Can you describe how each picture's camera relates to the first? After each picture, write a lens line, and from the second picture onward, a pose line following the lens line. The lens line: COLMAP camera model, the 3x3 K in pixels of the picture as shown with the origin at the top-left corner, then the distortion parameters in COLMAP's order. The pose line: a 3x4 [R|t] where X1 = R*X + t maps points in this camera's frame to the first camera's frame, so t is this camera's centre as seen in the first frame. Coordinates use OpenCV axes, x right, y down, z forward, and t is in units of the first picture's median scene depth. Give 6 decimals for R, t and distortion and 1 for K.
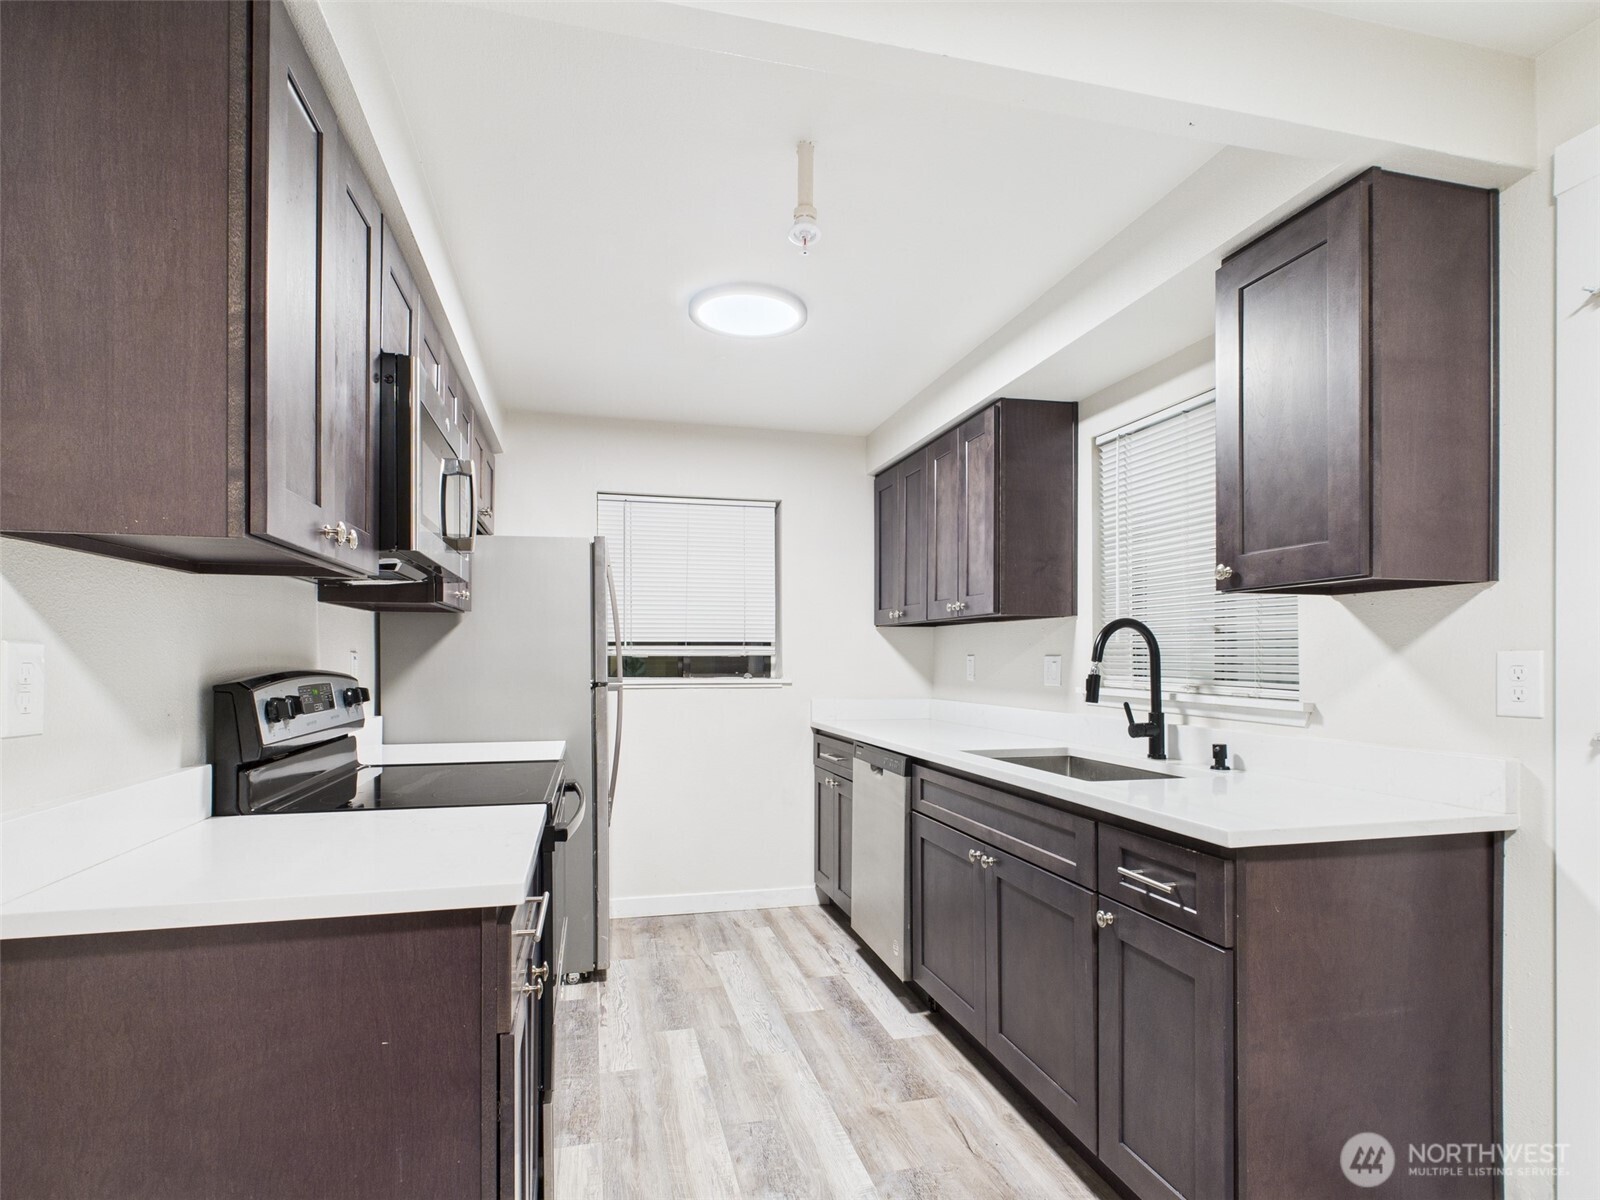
lens RADIAL K [[848.7, 0, 798.0], [0, 848.7, 653.5], [0, 0, 1]] dist [0.002361, -0.000116]
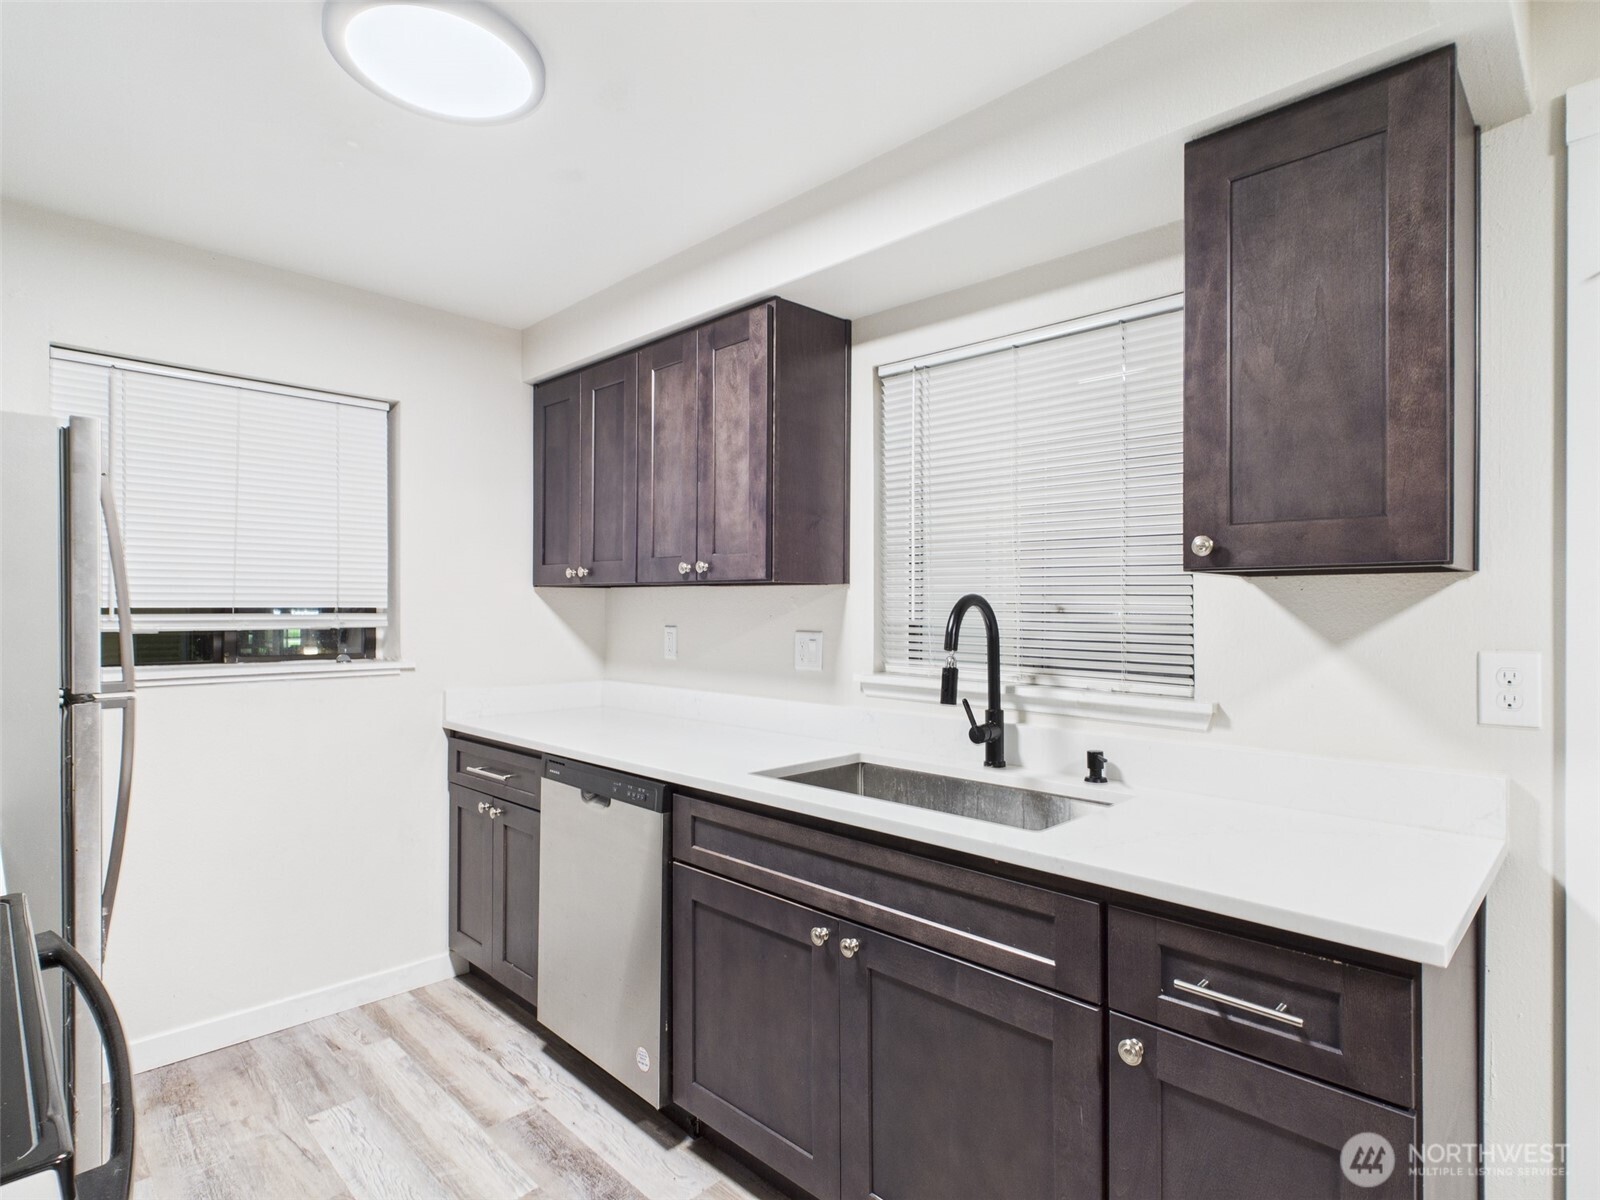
lens RADIAL K [[842.9, 0, 803.3], [0, 842.9, 605.8], [0, 0, 1]] dist [0.001283, -0.000997]
pose [[0.854296, 0.003166, 0.519778, -0.127519], [-0.005530, 0.999980, 0.003000, -0.026183], [-0.519758, -0.005437, 0.854296, 0.333826]]
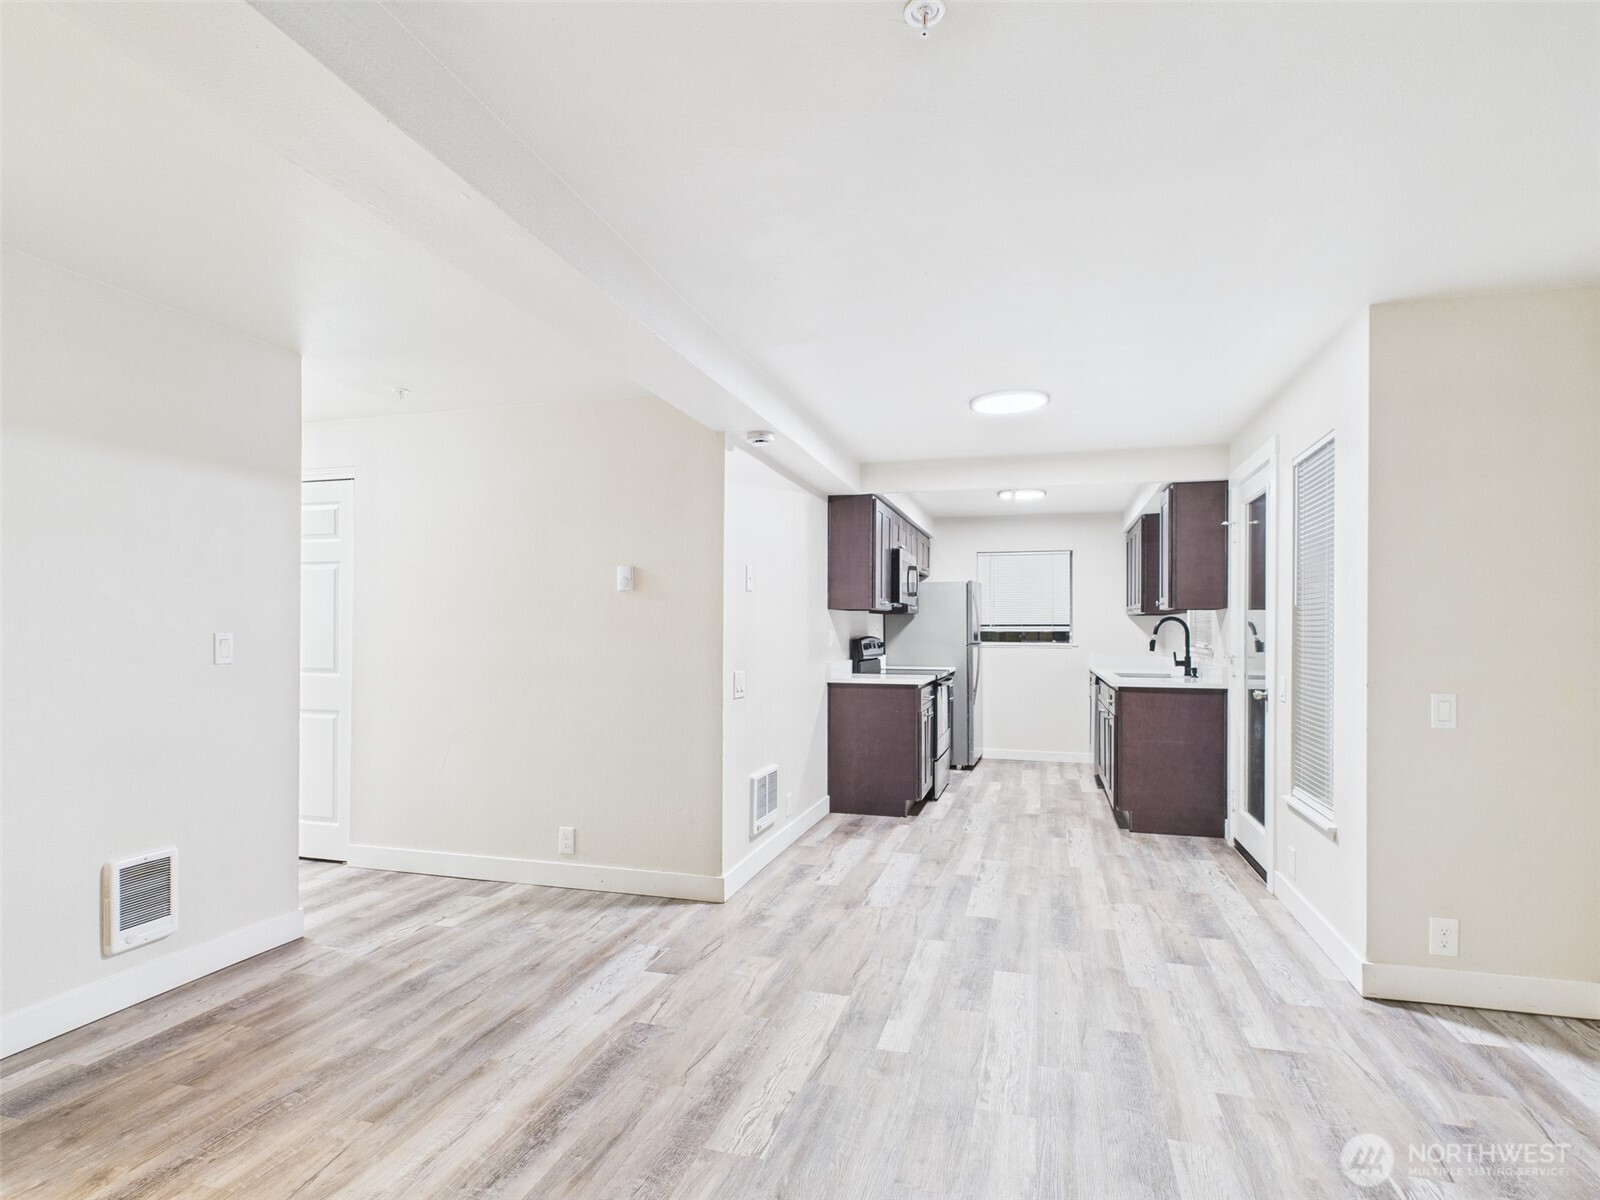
lens RADIAL K [[848.7, 0, 798.0], [0, 848.7, 653.5], [0, 0, 1]] dist [0.002361, -0.000116]
pose [[0.863875, 0.015123, -0.503478, 0.556658], [0.000607, 0.999517, 0.031064, -0.010248], [0.503705, -0.027141, 0.863449, -1.314225]]
